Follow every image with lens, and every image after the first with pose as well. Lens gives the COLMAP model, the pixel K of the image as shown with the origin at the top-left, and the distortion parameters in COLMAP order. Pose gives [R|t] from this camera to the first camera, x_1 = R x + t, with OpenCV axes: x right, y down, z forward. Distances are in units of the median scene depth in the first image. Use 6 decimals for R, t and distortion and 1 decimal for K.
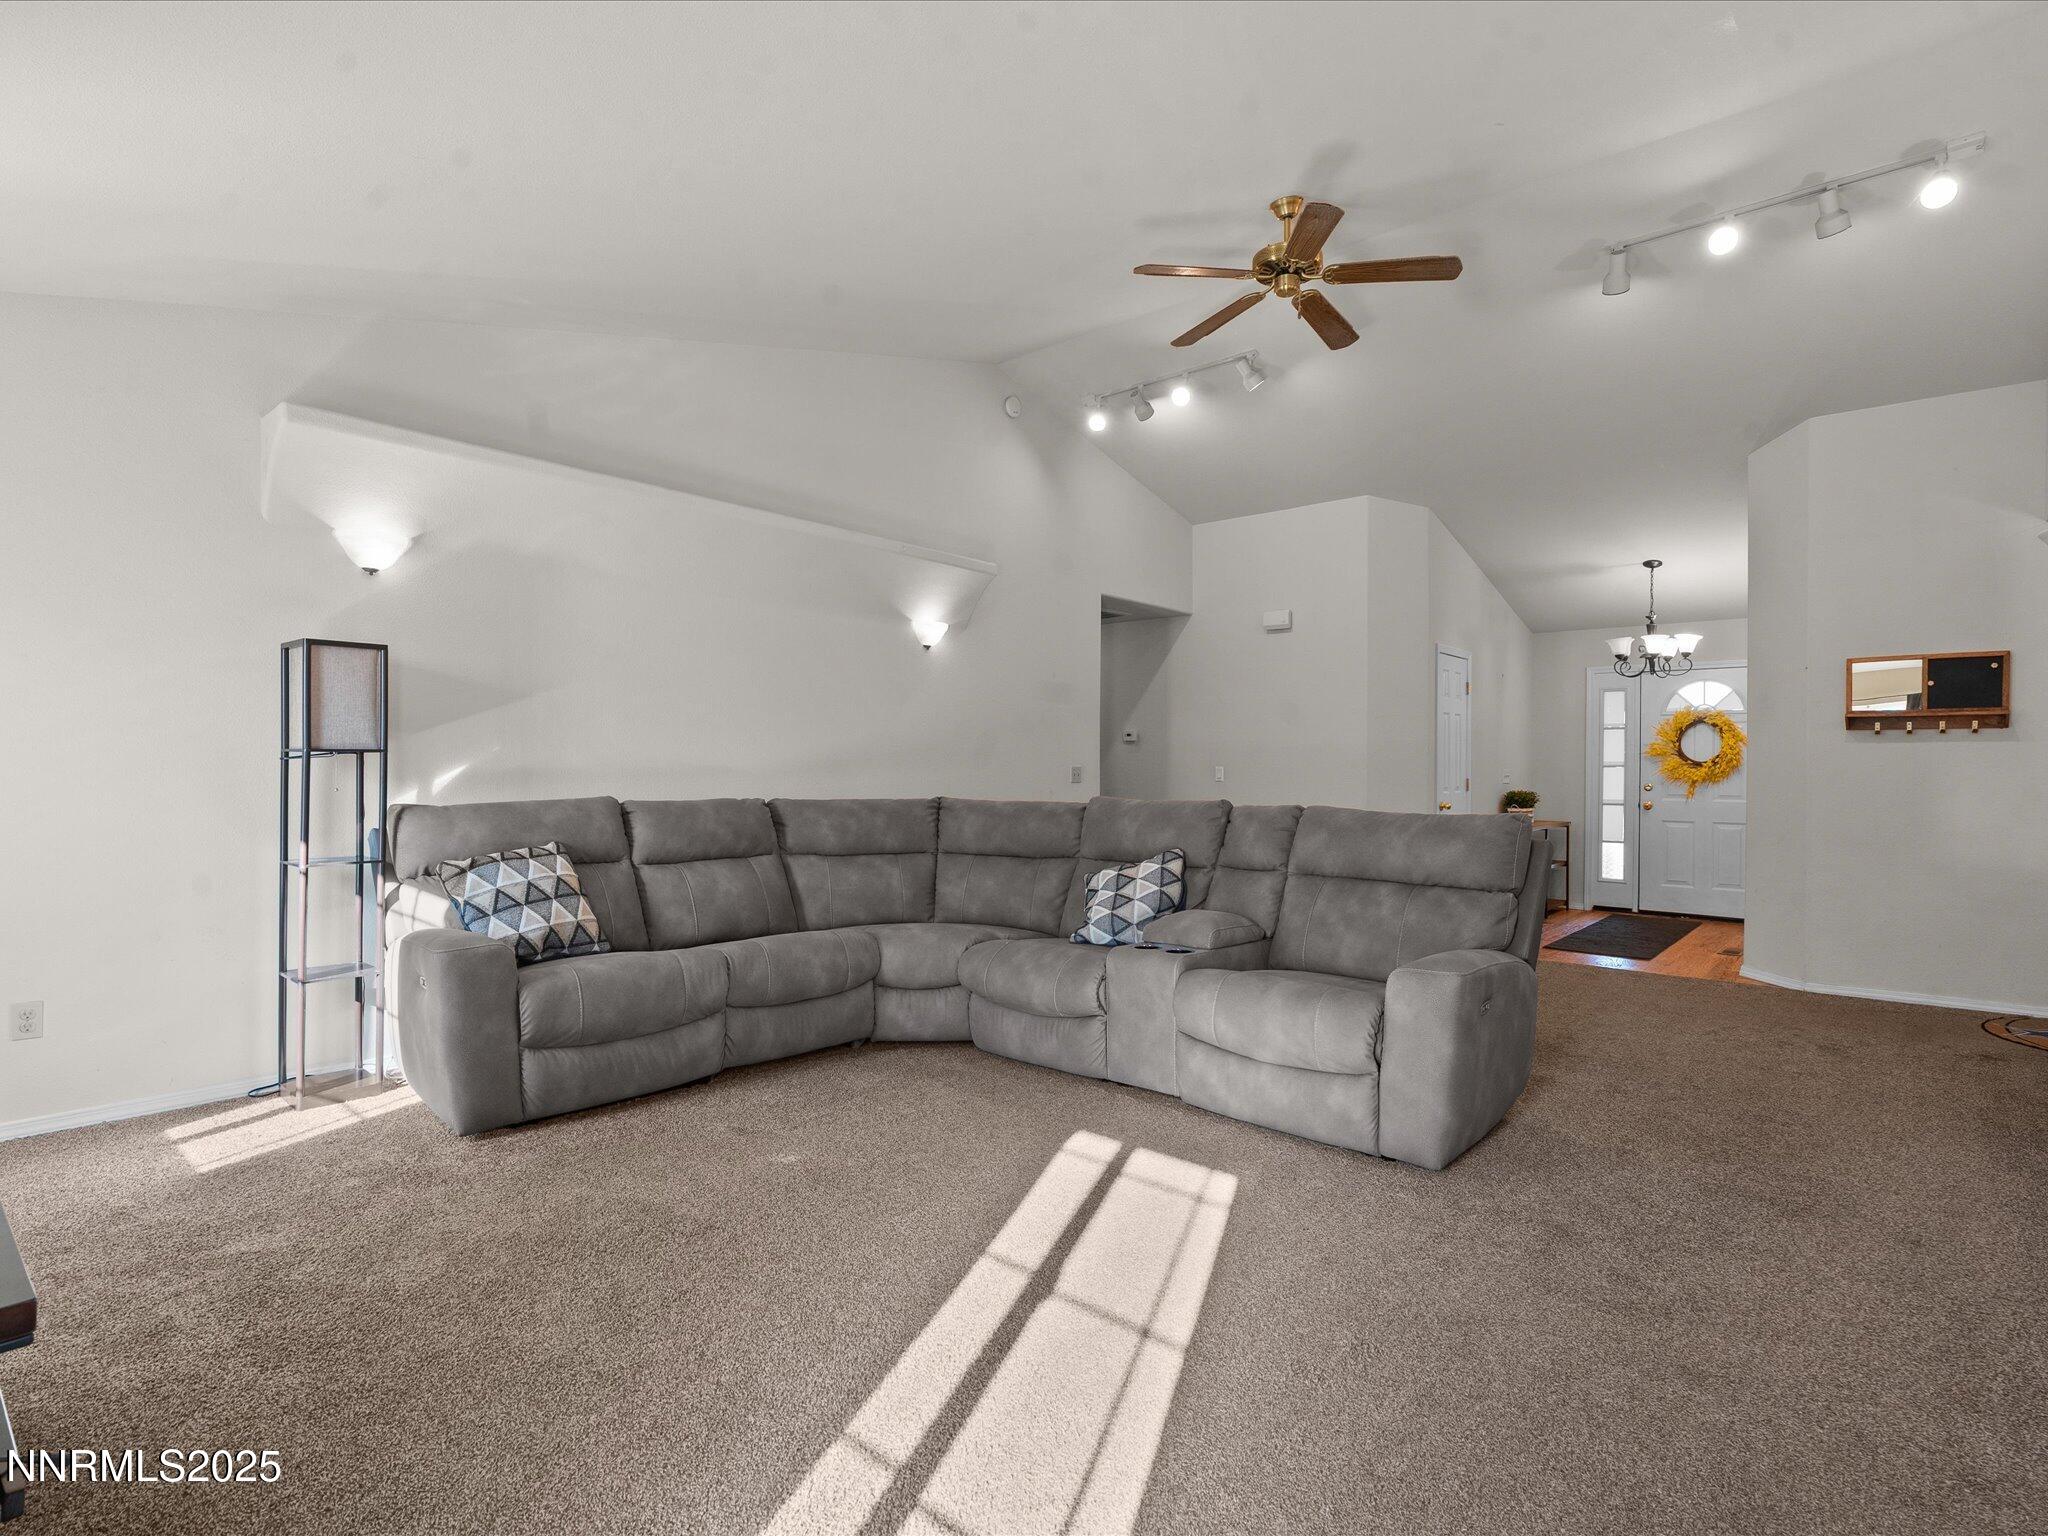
lens RADIAL K [[1035.2, 0, 1027.0], [0, 1035.2, 772.2], [0, 0, 1]] dist [-0.002036, 0.001319]
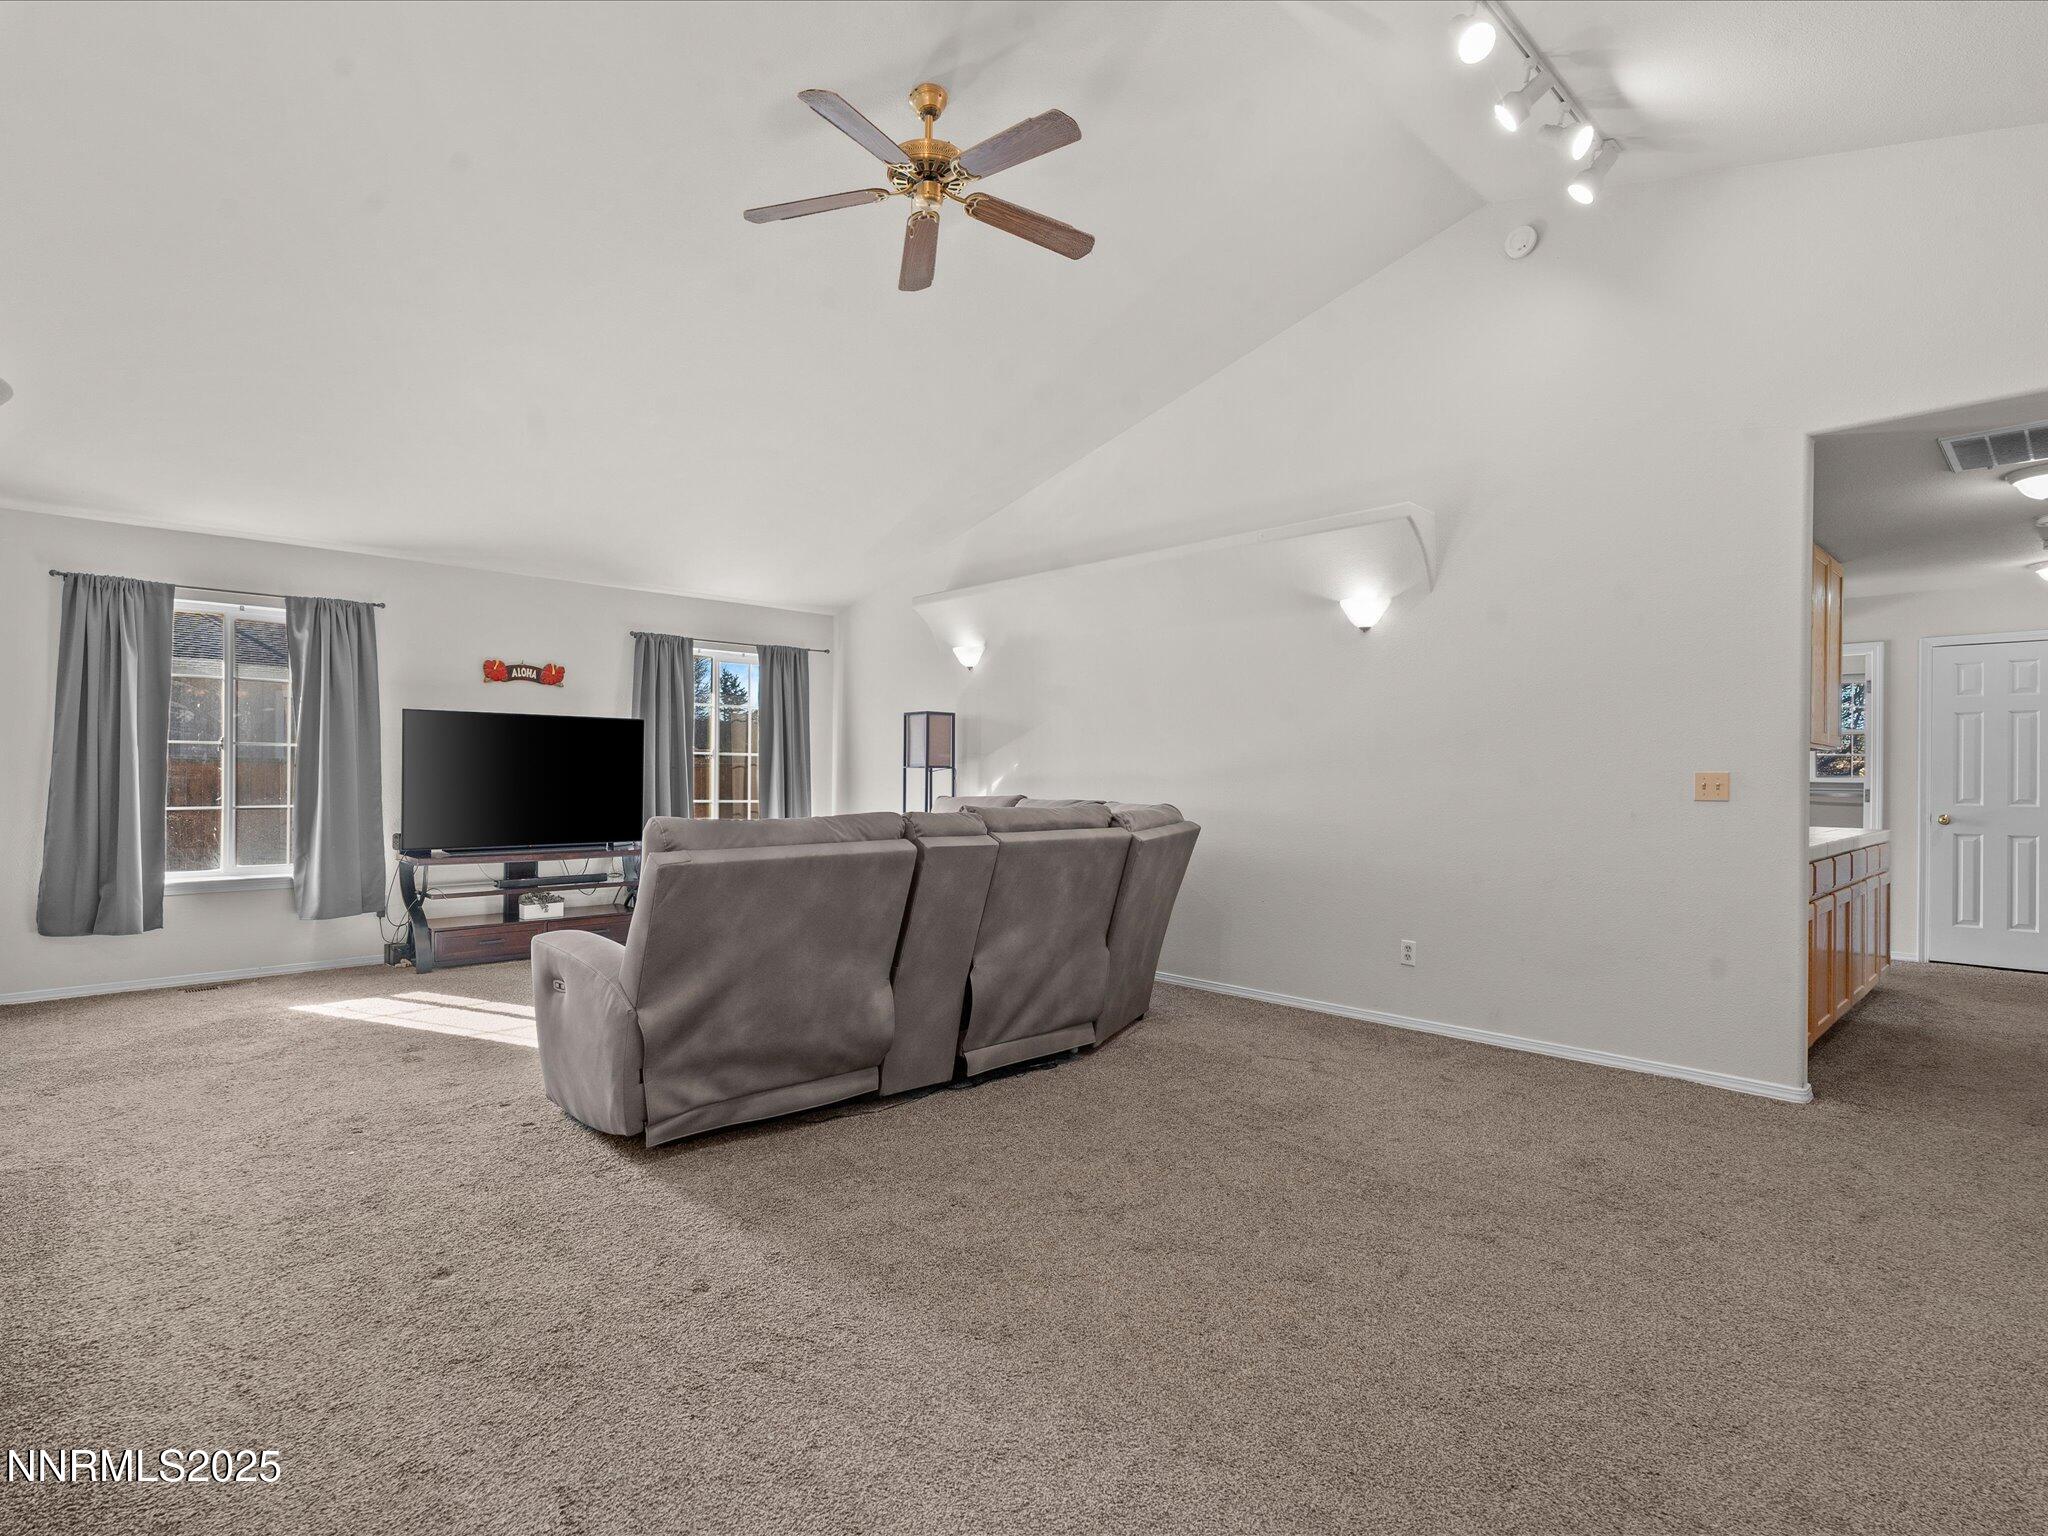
lens RADIAL K [[1029.6, 0, 1023.4], [0, 1029.6, 779.1], [0, 0, 1]] dist [-0.000408, -0.001034]
pose [[-0.087611, -0.008675, -0.996117, 1.189080], [-0.015427, 0.999854, -0.007350, 0.013223], [0.996035, 0.014723, -0.087732, 1.283554]]
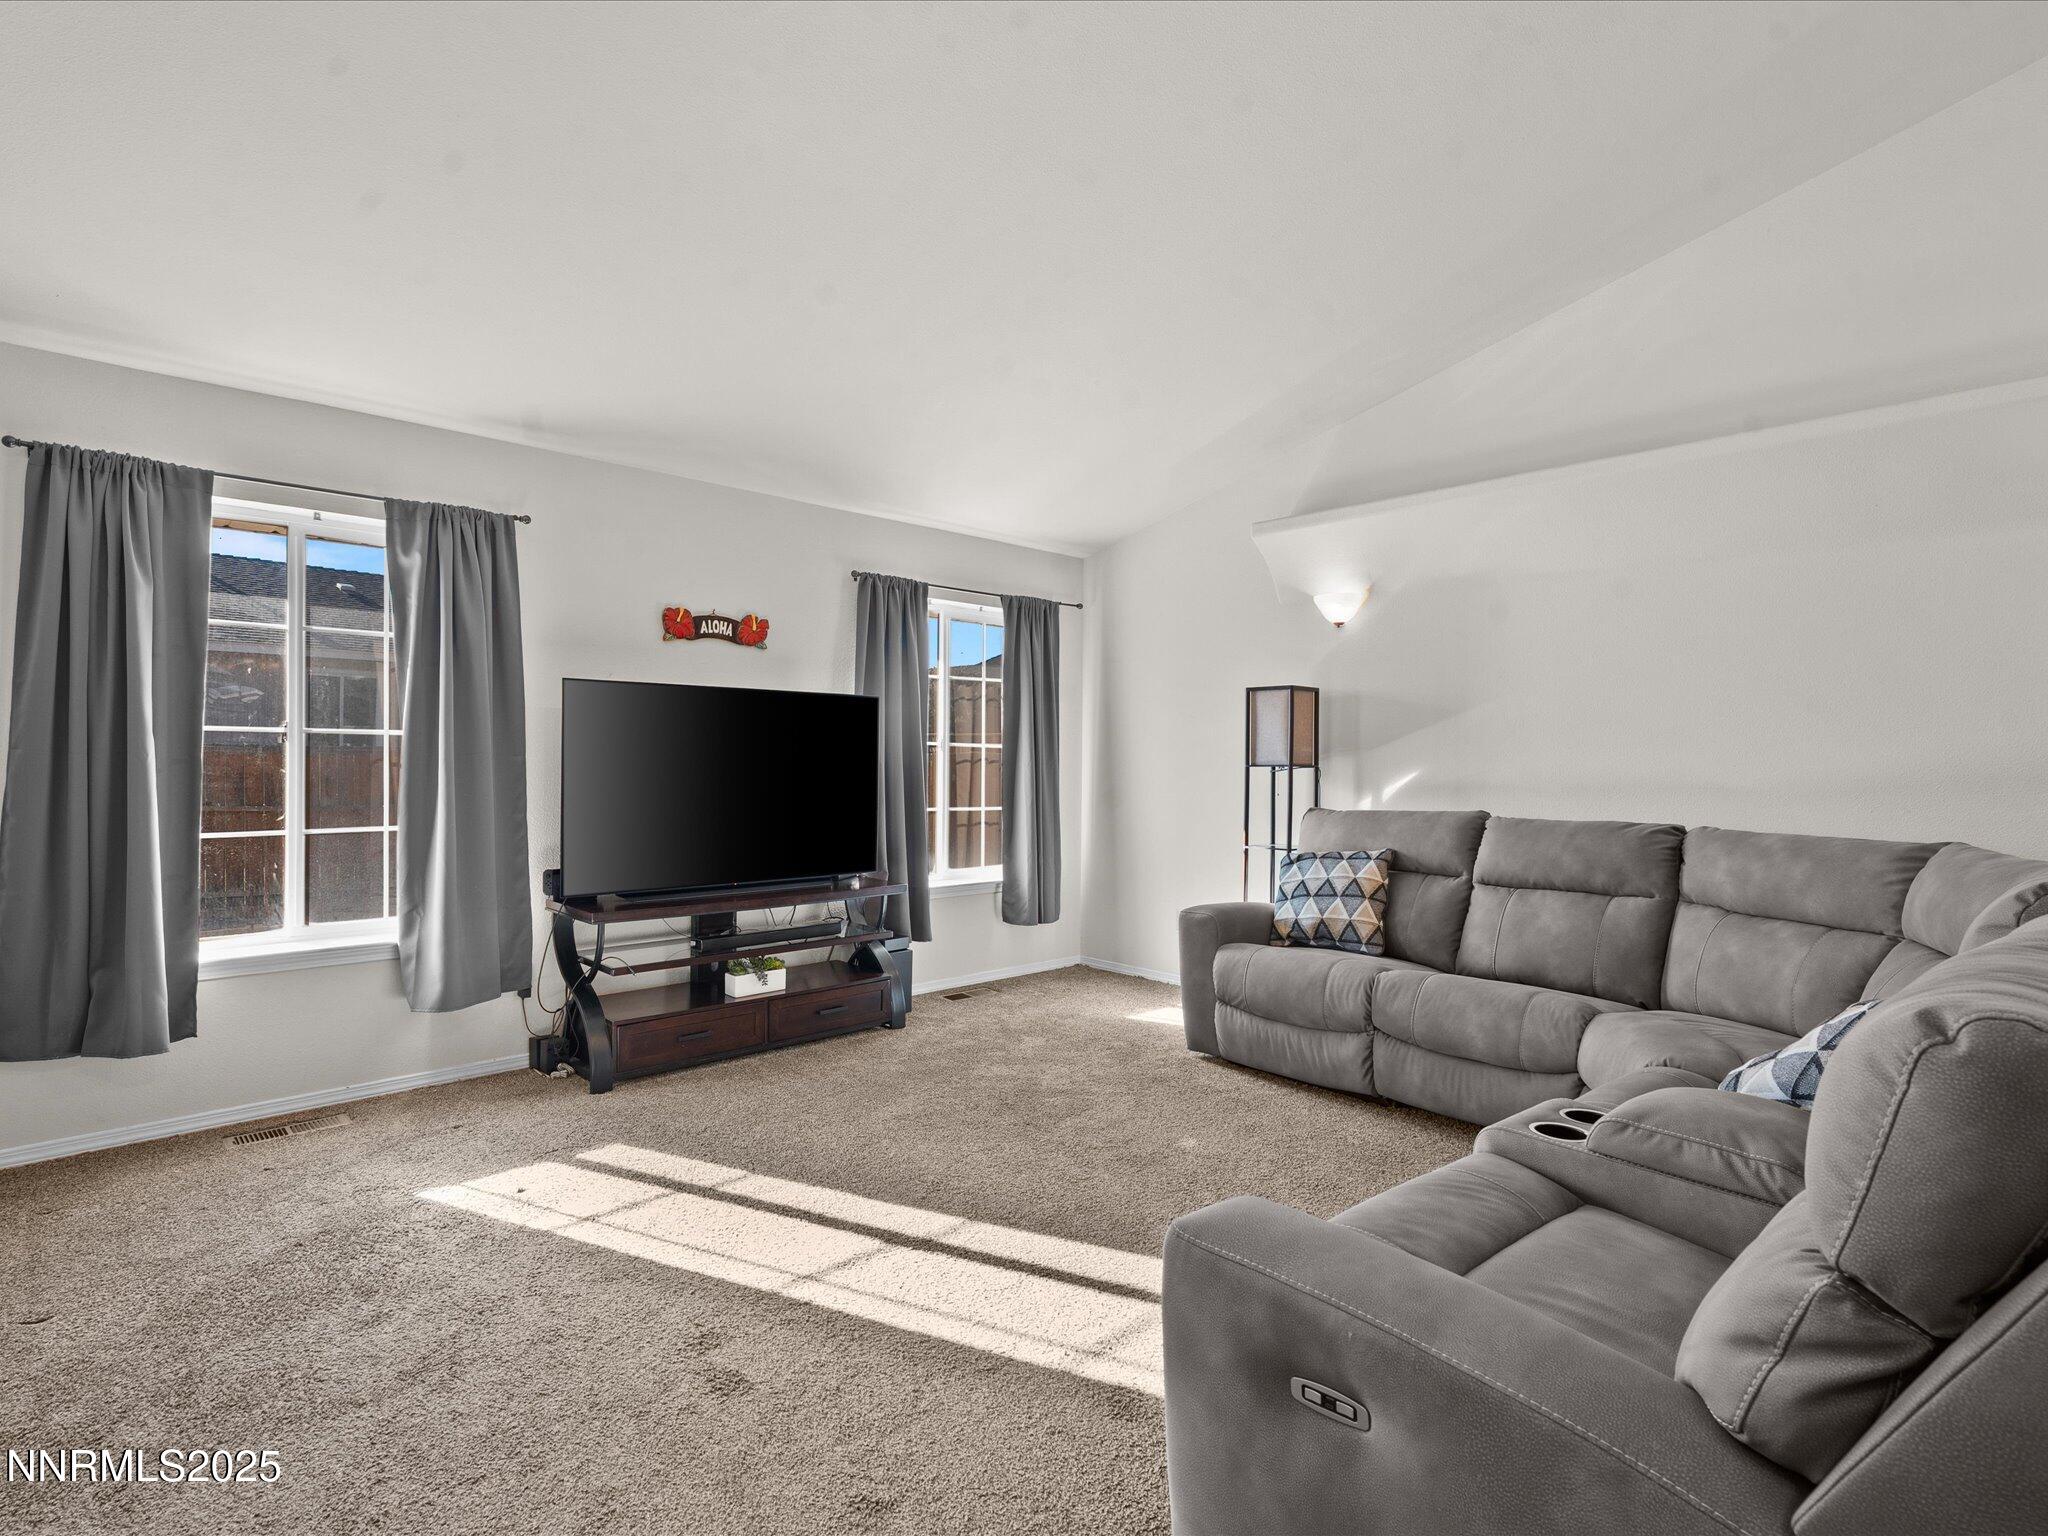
lens RADIAL K [[1035.2, 0, 1027.0], [0, 1035.2, 772.2], [0, 0, 1]] dist [-0.002036, 0.001319]
pose [[-0.090429, -0.000500, -0.995903, 0.682735], [-0.017556, 0.999845, 0.001092, -0.007397], [0.995748, 0.017582, -0.090424, 0.751360]]
